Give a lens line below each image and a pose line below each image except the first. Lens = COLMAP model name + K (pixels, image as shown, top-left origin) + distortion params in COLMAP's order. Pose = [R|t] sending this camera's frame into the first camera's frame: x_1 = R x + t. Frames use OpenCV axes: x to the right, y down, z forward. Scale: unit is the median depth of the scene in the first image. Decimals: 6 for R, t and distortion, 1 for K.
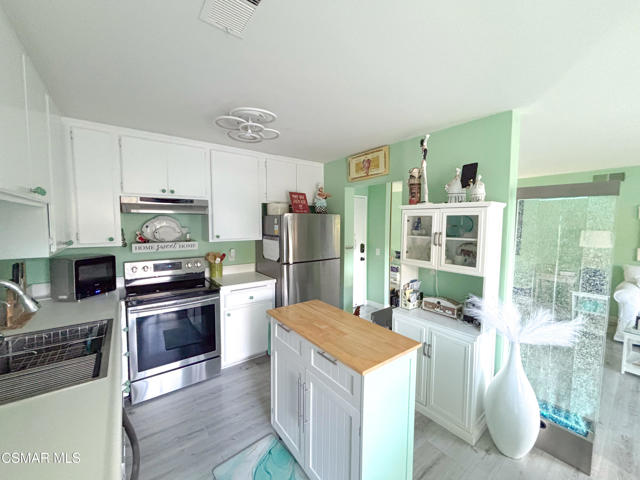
lens RADIAL K [[258.8, 0, 320.0], [0, 258.8, 240.0], [0, 0, 1]] dist [0.000827, -0.000111]
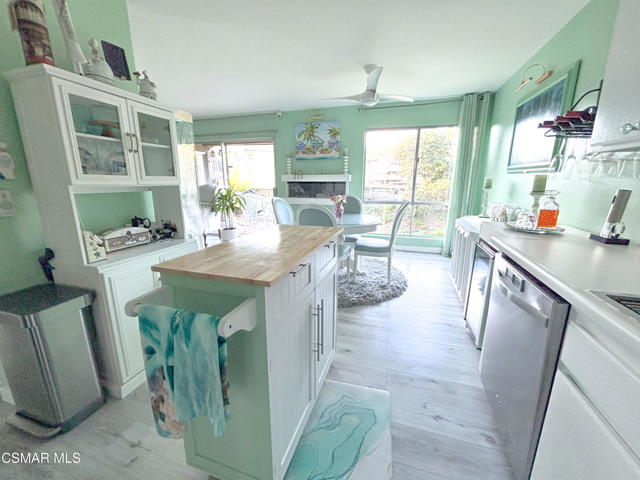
lens RADIAL K [[258.8, 0, 320.0], [0, 258.8, 240.0], [0, 0, 1]] dist [0.000827, -0.000111]
pose [[-0.578344, -0.191163, 0.793079, -0.491374], [0.048497, 0.962382, 0.267338, 0.090027], [-0.814350, 0.193075, -0.547317, 0.998655]]
